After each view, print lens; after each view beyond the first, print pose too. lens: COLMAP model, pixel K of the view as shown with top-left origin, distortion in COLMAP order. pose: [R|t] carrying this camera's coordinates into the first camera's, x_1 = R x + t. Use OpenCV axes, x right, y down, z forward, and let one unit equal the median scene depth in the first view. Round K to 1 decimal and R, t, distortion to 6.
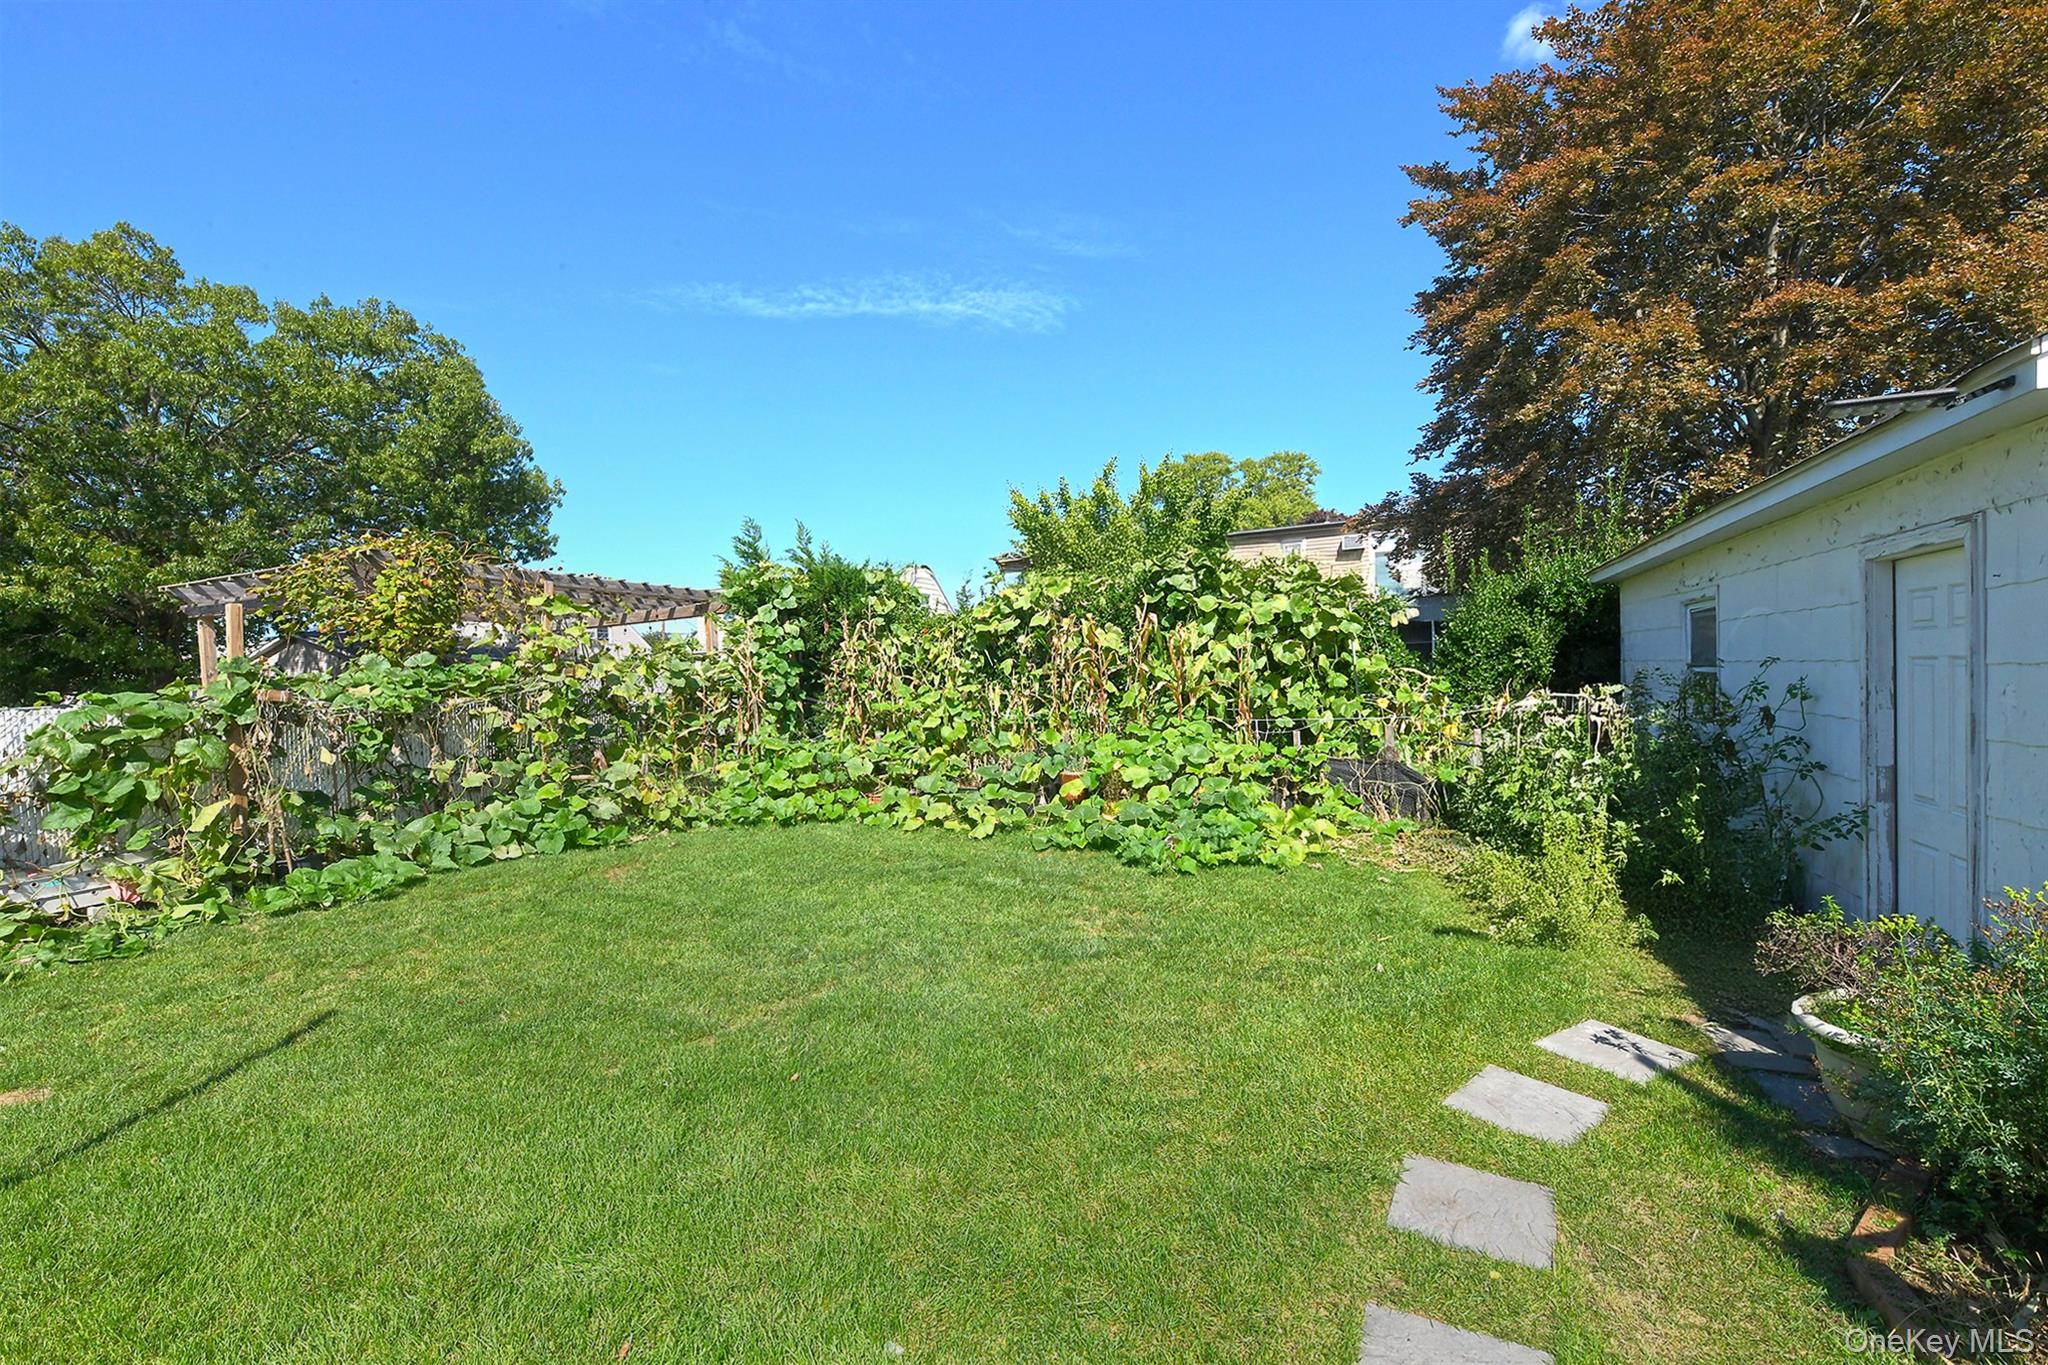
lens RADIAL K [[845.7, 0, 1024.0], [0, 845.7, 682.5], [0, 0, 1]] dist [-0.000612, -0.000037]
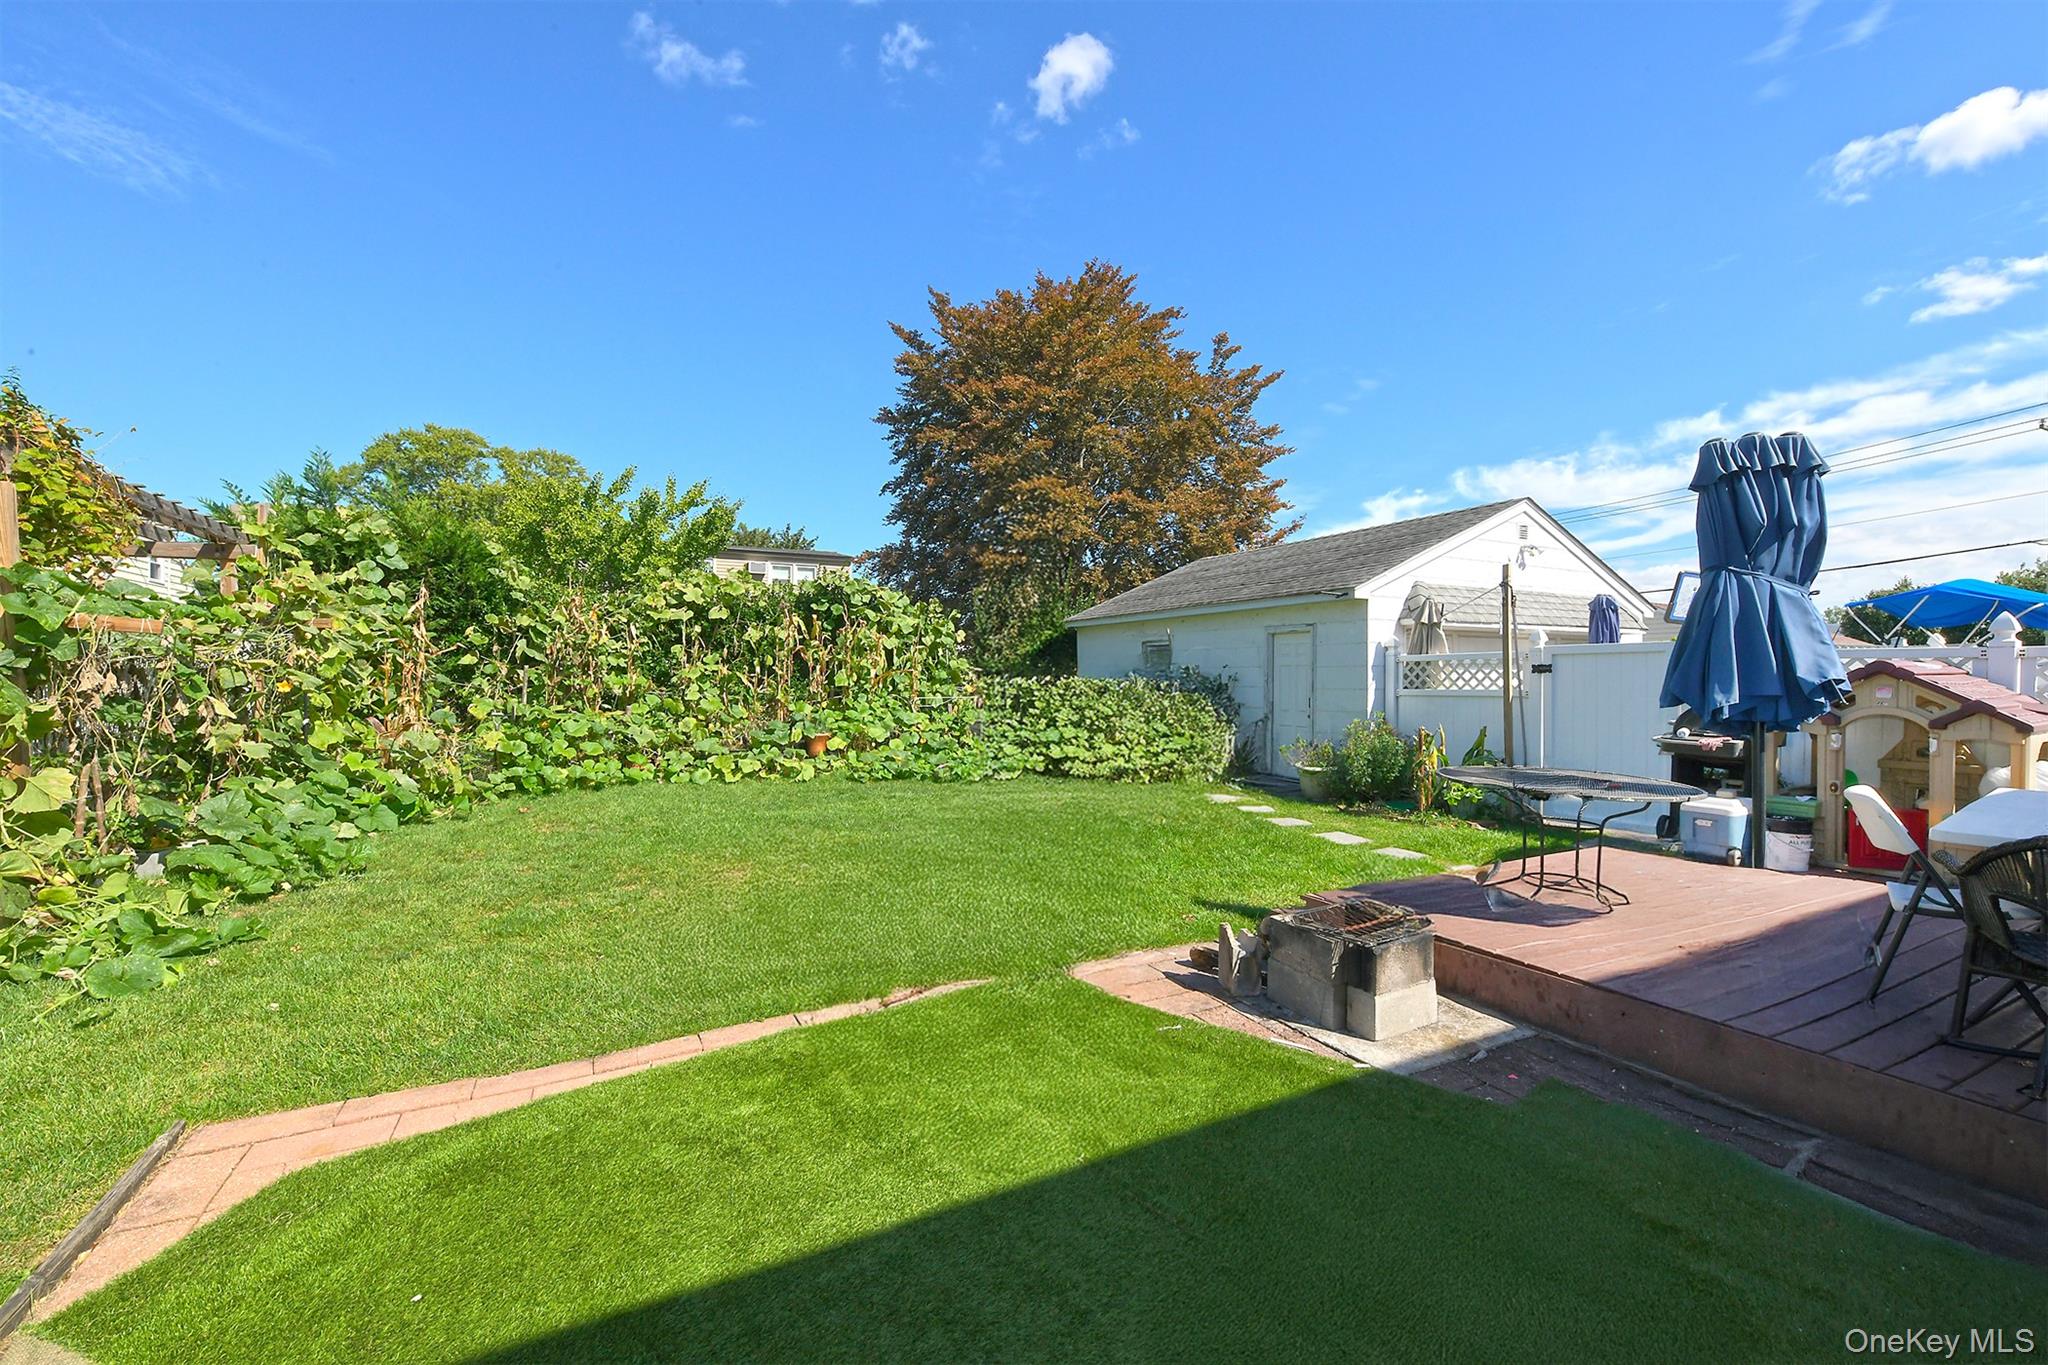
lens RADIAL K [[801.4, 0, 1024.0], [0, 801.4, 682.5], [0, 0, 1]] dist [-0.000035, -0.000232]
pose [[0.616059, 0.035759, 0.786888, -0.513640], [-0.021172, 0.999360, -0.028839, 0.038690], [-0.787416, 0.001106, 0.616421, -0.014942]]
